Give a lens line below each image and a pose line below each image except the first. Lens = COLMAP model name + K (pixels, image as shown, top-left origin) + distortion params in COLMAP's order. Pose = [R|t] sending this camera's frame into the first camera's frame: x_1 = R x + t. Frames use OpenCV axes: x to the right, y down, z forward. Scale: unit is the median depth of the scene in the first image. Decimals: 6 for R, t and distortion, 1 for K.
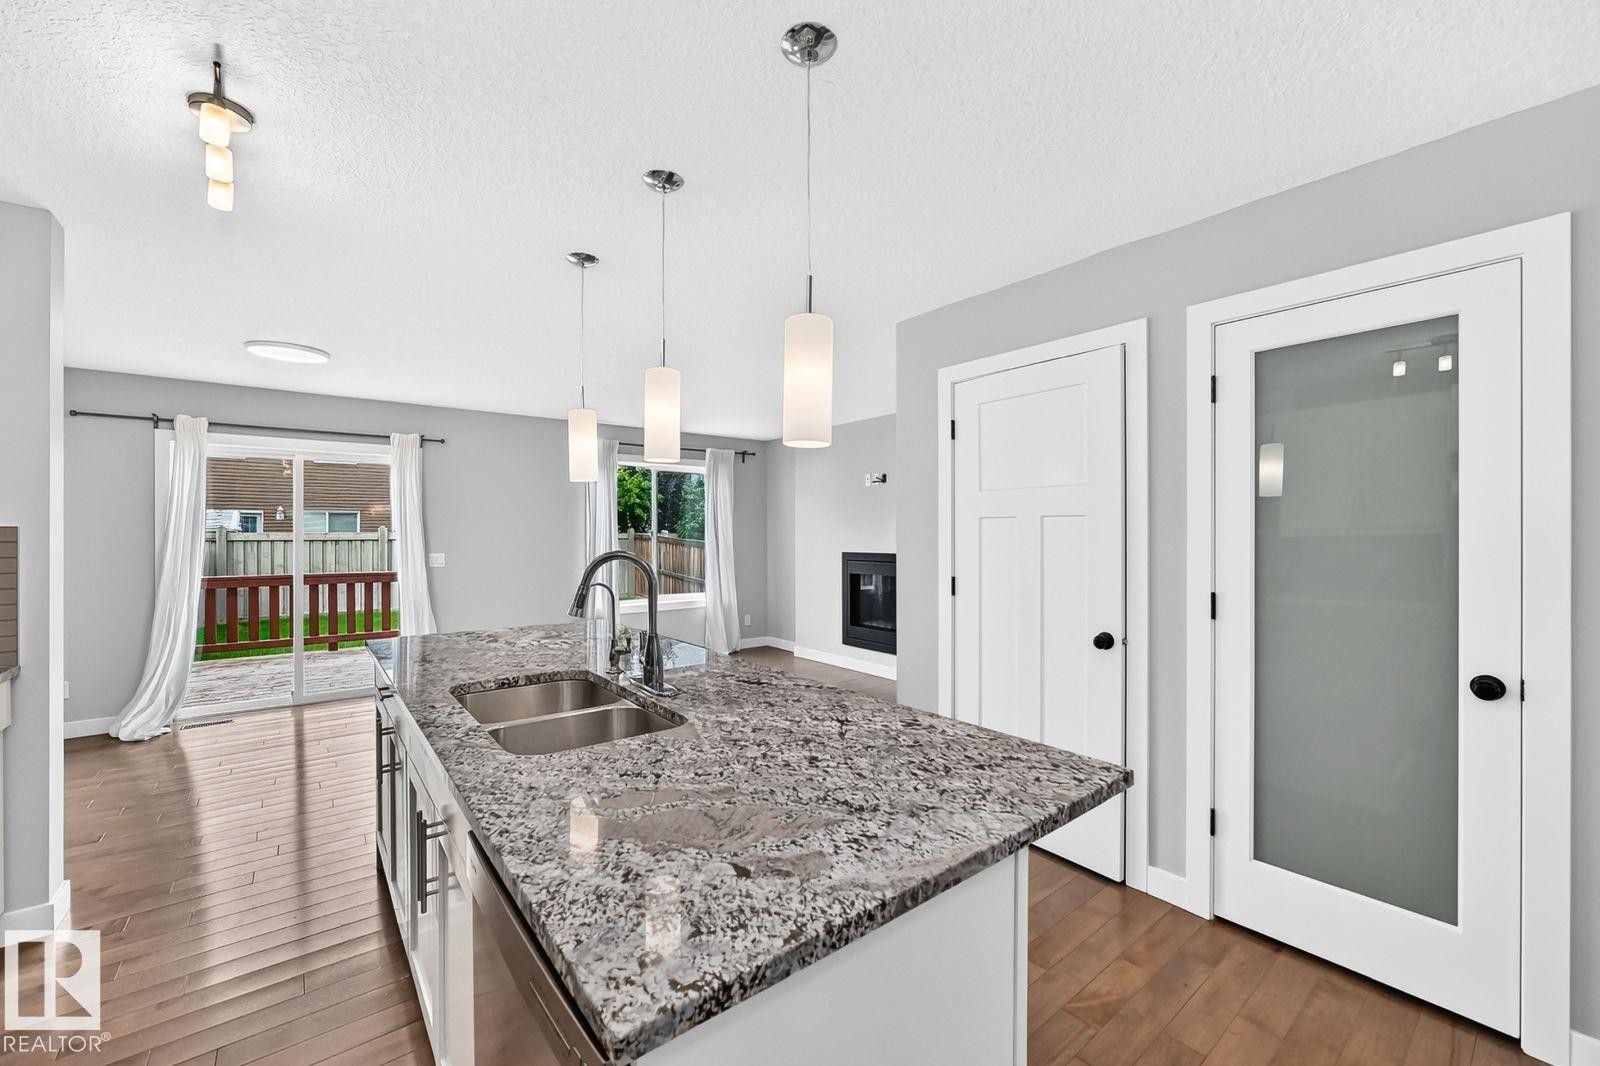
lens RADIAL K [[630.2, 0, 804.1], [0, 630.2, 536.6], [0, 0, 1]] dist [0.000109, 0.000030]
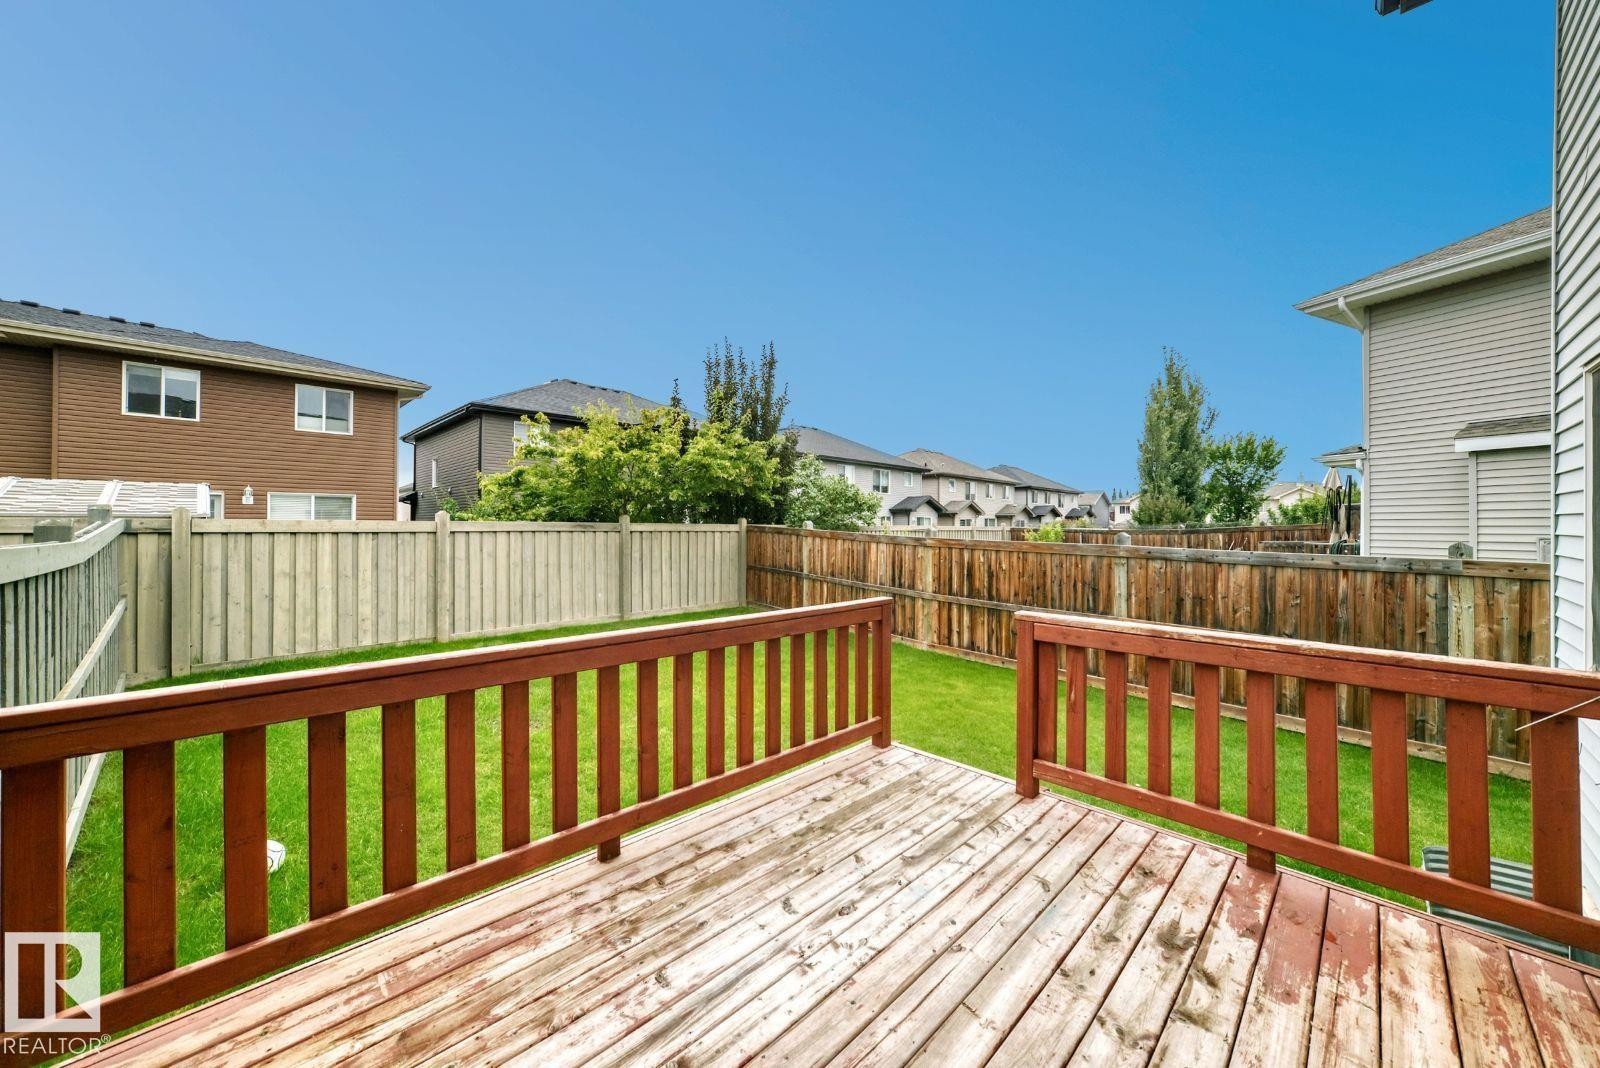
lens RADIAL K [[582.0, 0, 801.9], [0, 582.0, 531.4], [0, 0, 1]] dist [-0.024582, 0.003542]
pose [[0.994214, 0.006252, 0.107232, -0.357905], [-0.006592, 0.999974, 0.002819, 0.000914], [-0.107212, -0.003509, 0.994230, 0.359677]]
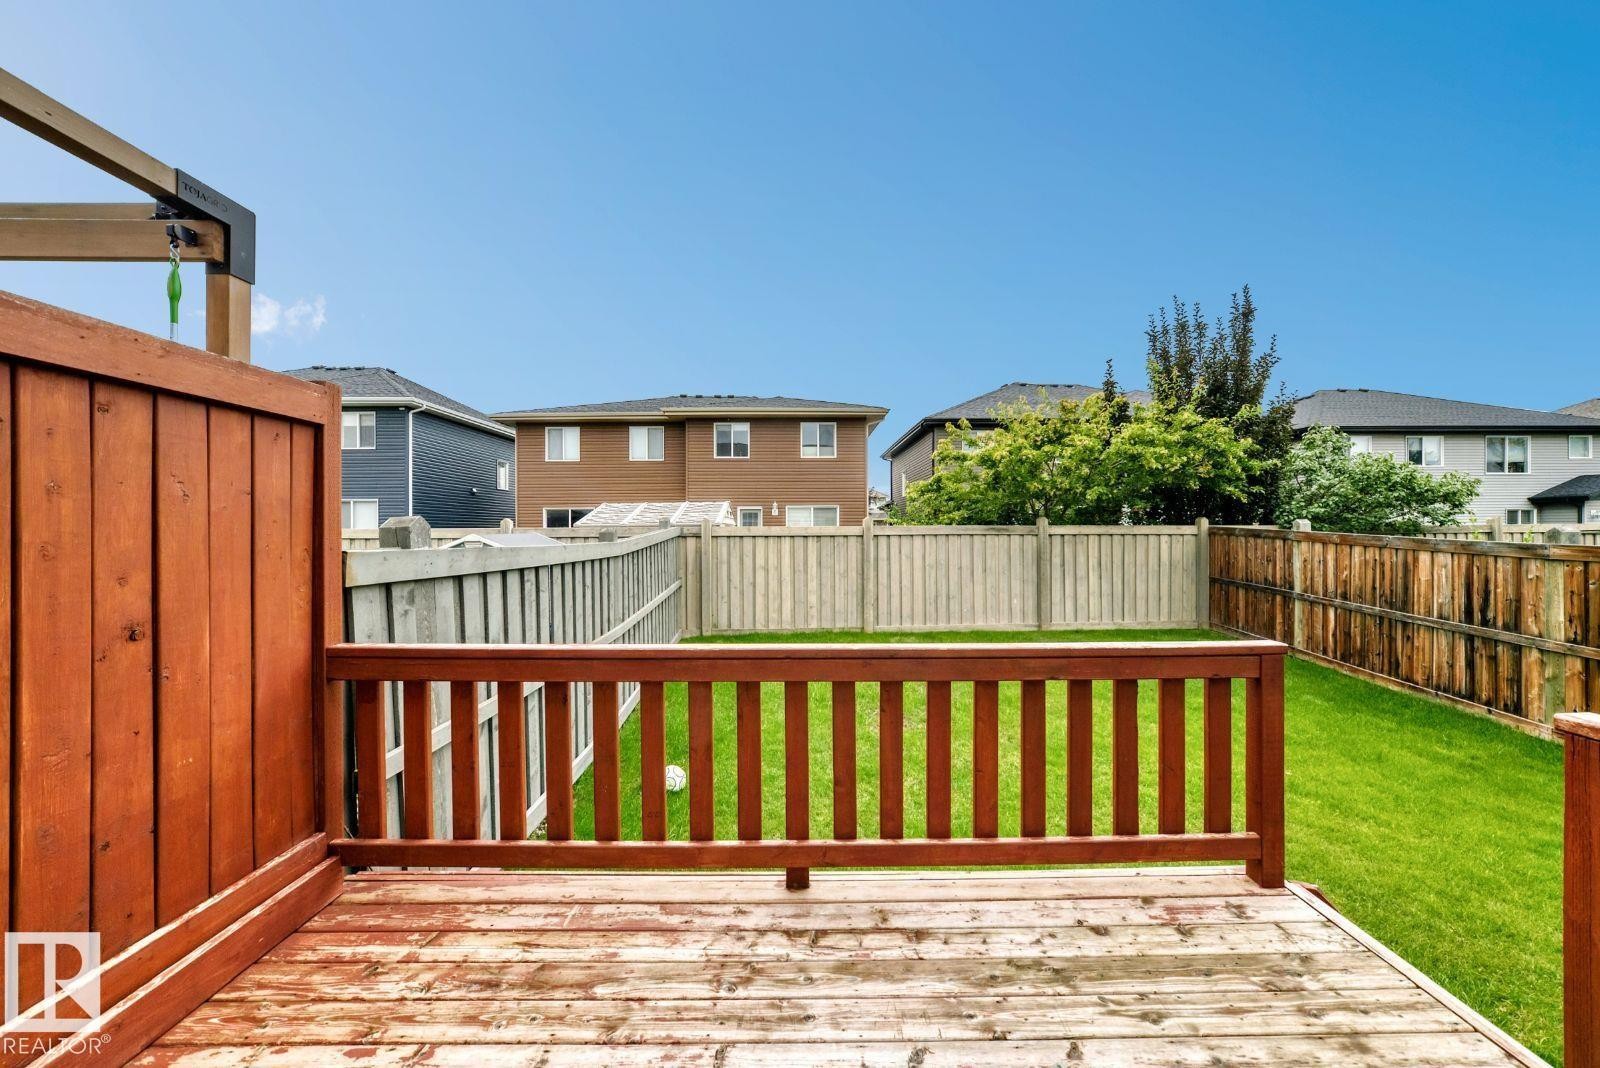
lens RADIAL K [[582.0, 0, 803.6], [0, 582.0, 524.1], [0, 0, 1]] dist [-0.024582, 0.003542]
pose [[0.784145, -0.006860, -0.620540, -0.298704], [-0.001670, 0.999912, -0.013164, 0.001605], [0.620575, 0.011359, 0.784065, 0.409636]]
